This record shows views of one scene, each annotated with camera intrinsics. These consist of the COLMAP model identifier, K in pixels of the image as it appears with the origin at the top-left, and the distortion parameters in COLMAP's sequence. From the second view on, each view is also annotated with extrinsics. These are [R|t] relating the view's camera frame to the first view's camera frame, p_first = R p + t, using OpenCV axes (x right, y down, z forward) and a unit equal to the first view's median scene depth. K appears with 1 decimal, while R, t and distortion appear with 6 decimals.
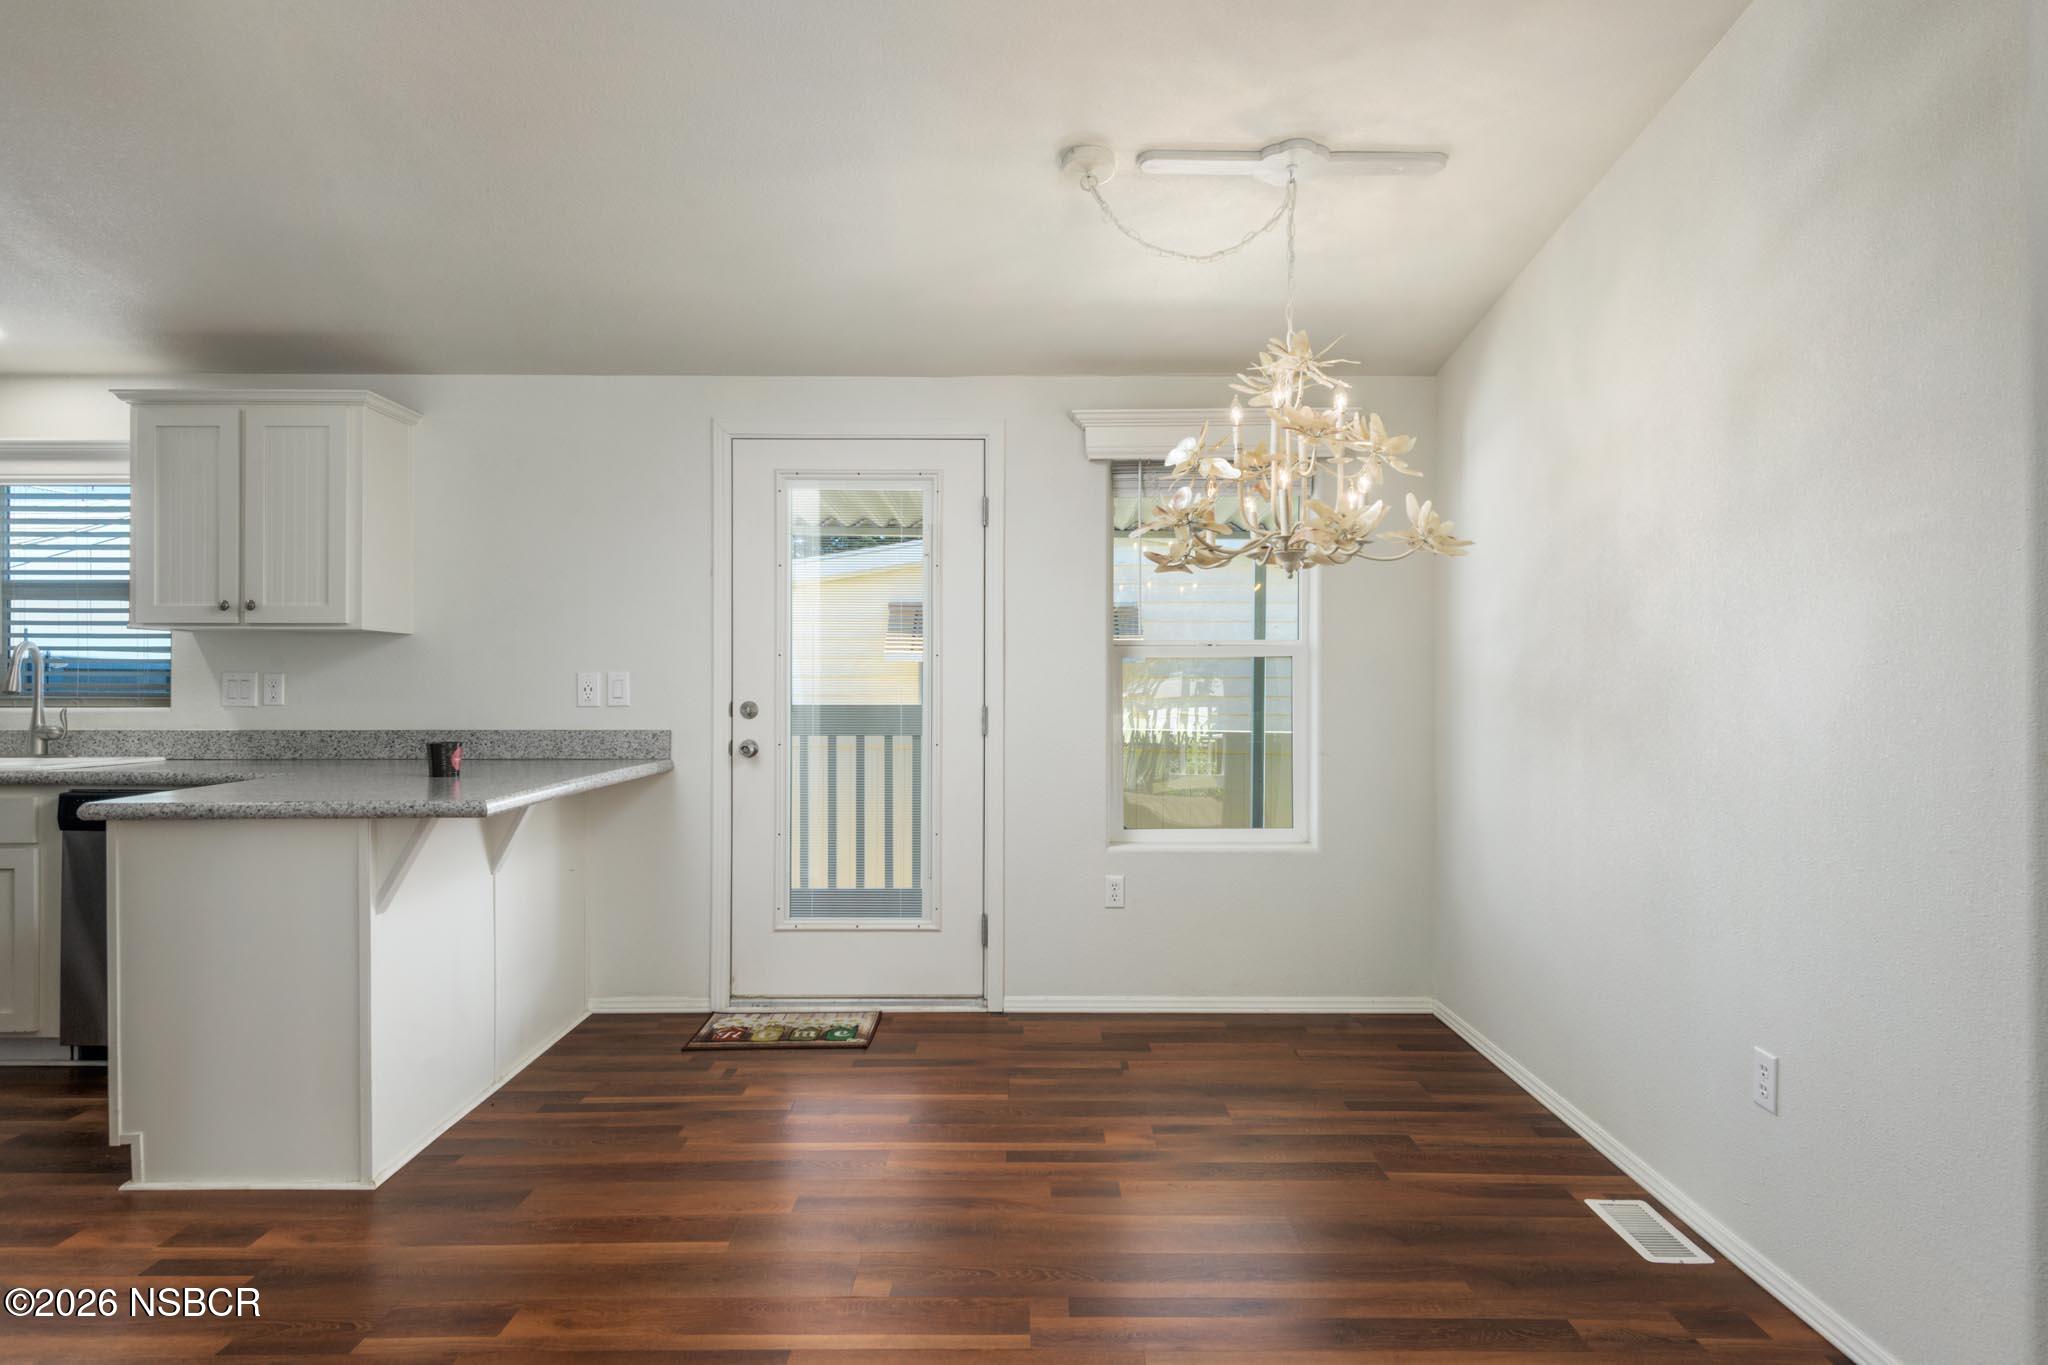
lens RADIAL K [[1221.4, 0, 1023.2], [0, 1221.4, 676.4], [0, 0, 1]] dist [-0.000701, 0.000435]
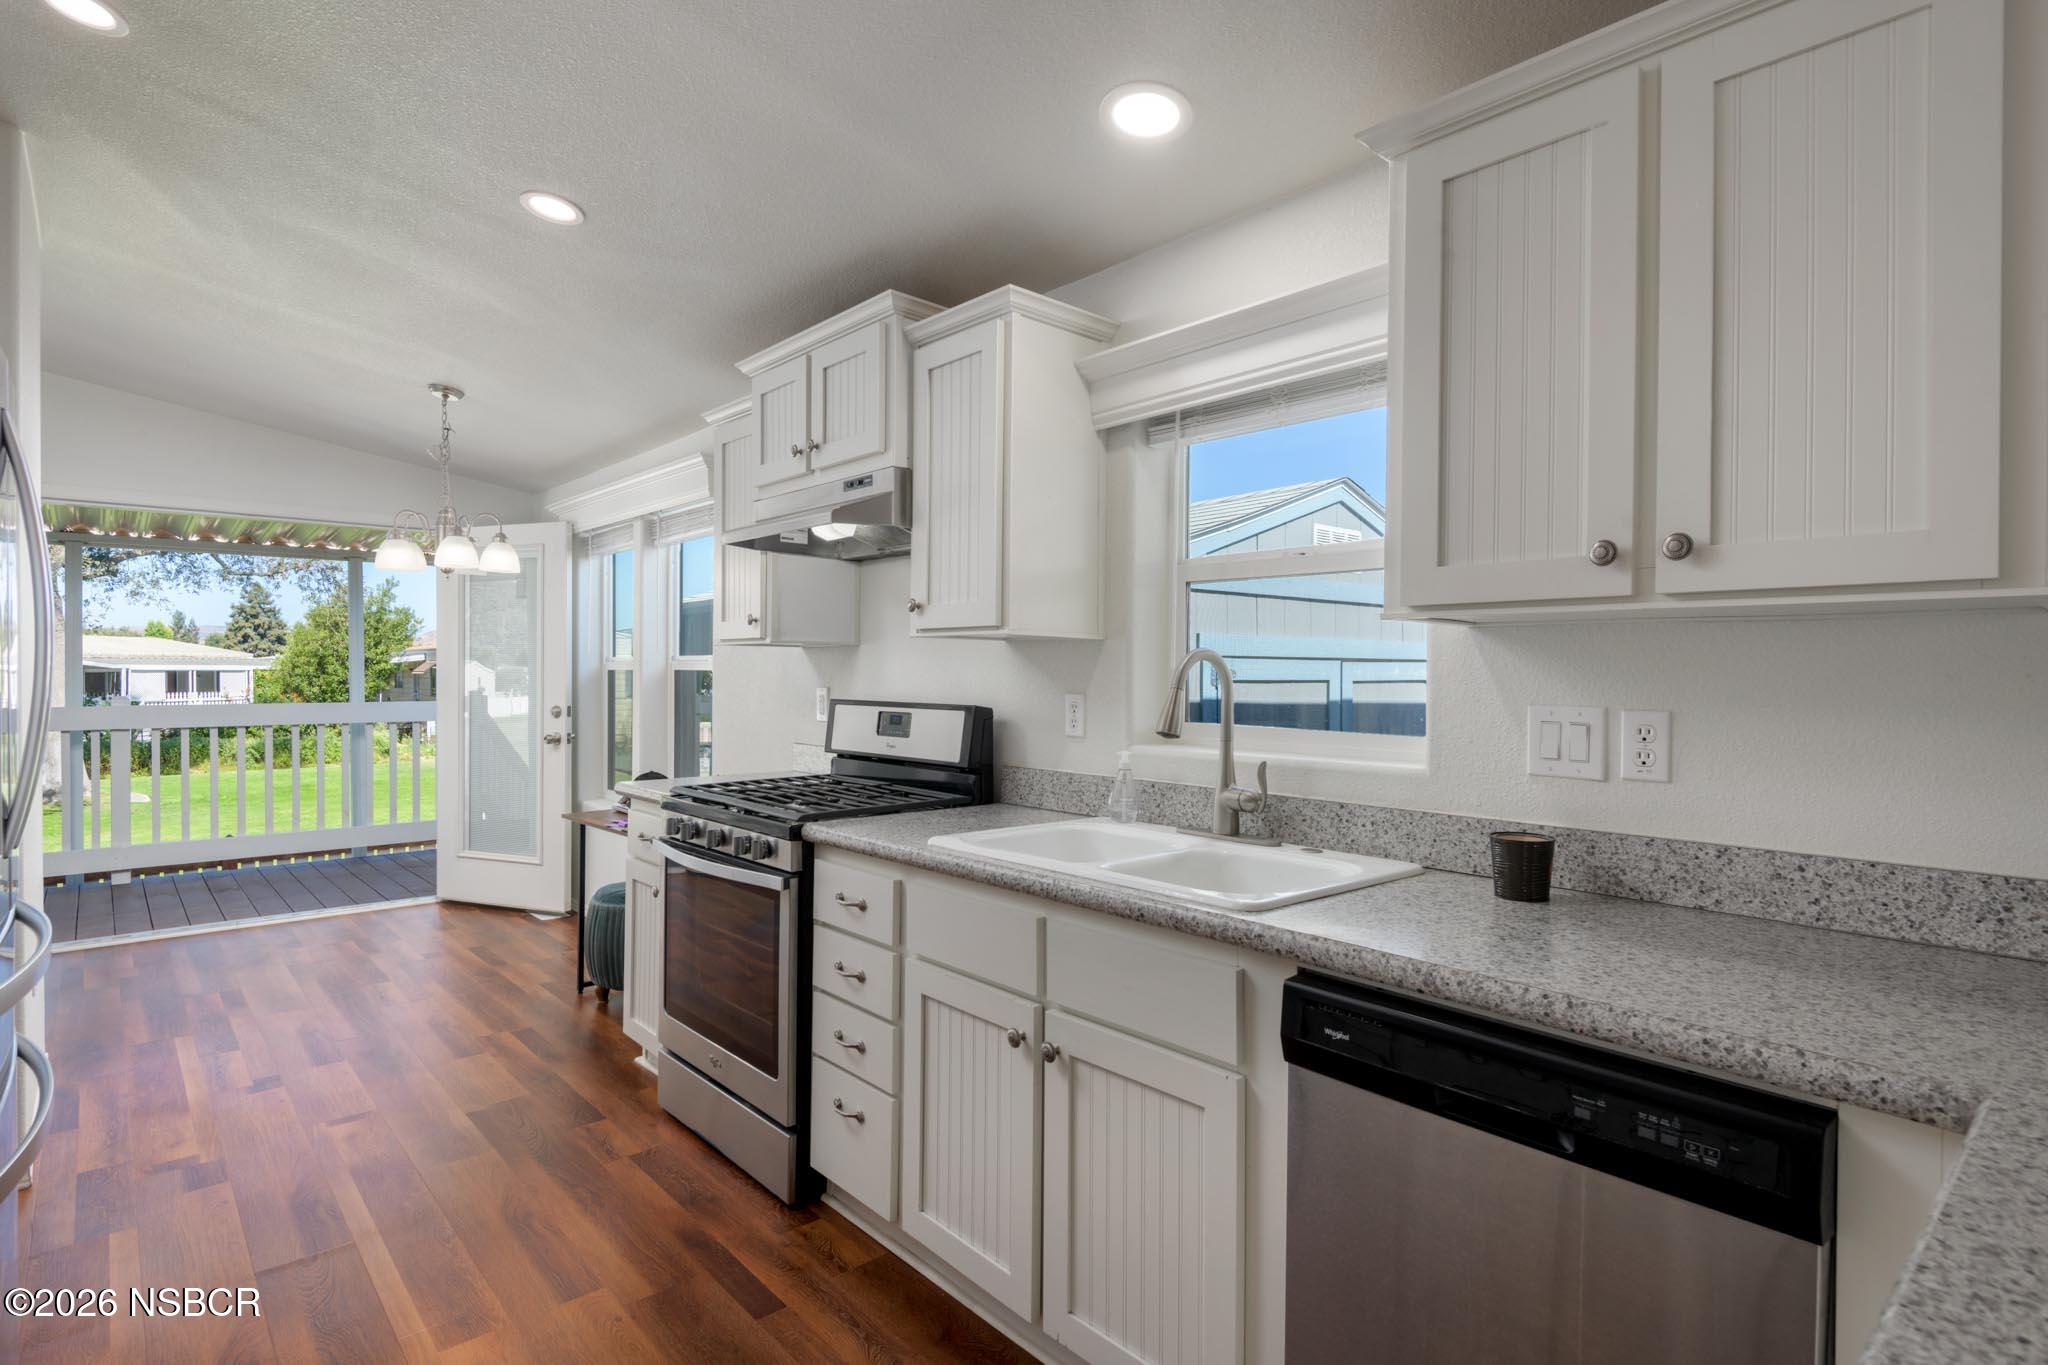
lens RADIAL K [[1055.2, 0, 1023.3], [0, 1055.2, 673.0], [0, 0, 1]] dist [0.000147, -0.000031]
pose [[0.668694, 0.007900, -0.743496, -0.478870], [-0.006857, 0.999967, 0.004459, -0.016533], [0.743506, 0.002117, 0.668726, 0.568237]]
